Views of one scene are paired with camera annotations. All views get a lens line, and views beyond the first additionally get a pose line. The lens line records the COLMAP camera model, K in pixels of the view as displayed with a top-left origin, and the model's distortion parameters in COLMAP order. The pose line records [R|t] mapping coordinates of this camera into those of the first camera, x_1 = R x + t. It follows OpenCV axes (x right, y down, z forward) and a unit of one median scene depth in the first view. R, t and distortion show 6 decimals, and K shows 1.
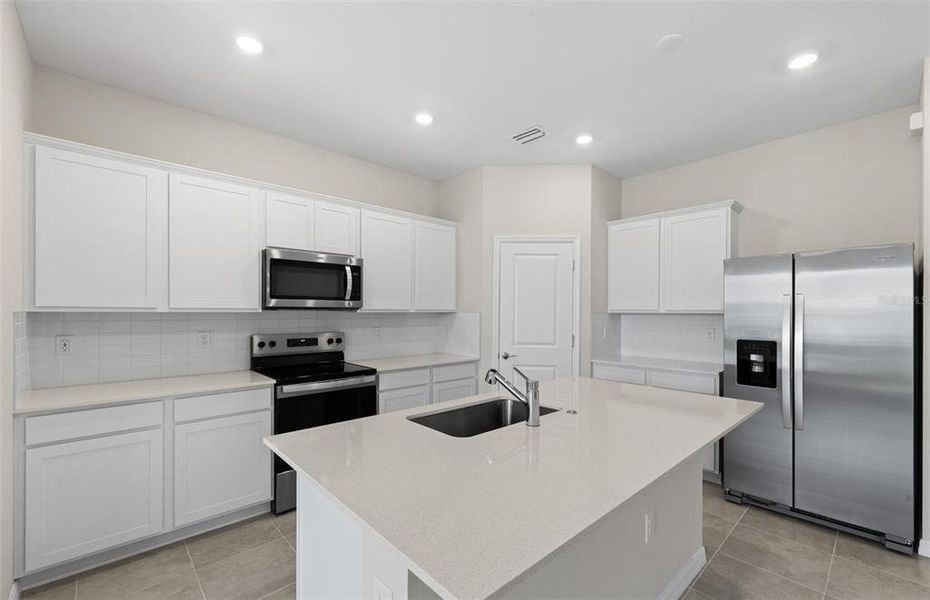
lens RADIAL K [[388.1, 0, 462.7], [0, 388.1, 312.7], [0, 0, 1]] dist [0.003780, -0.000487]
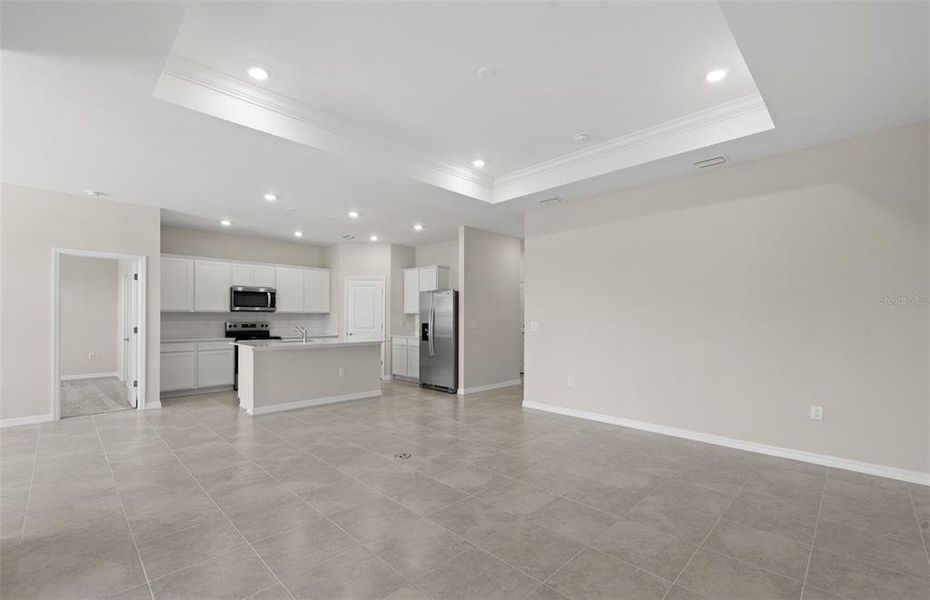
lens RADIAL K [[388.1, 0, 460.7], [0, 388.1, 313.9], [0, 0, 1]] dist [0.003780, -0.000487]
pose [[0.998839, 0.001029, 0.048159, 0.725618], [-0.000561, 0.999952, -0.009734, 0.027573], [-0.048166, 0.009696, 0.998792, -1.348723]]
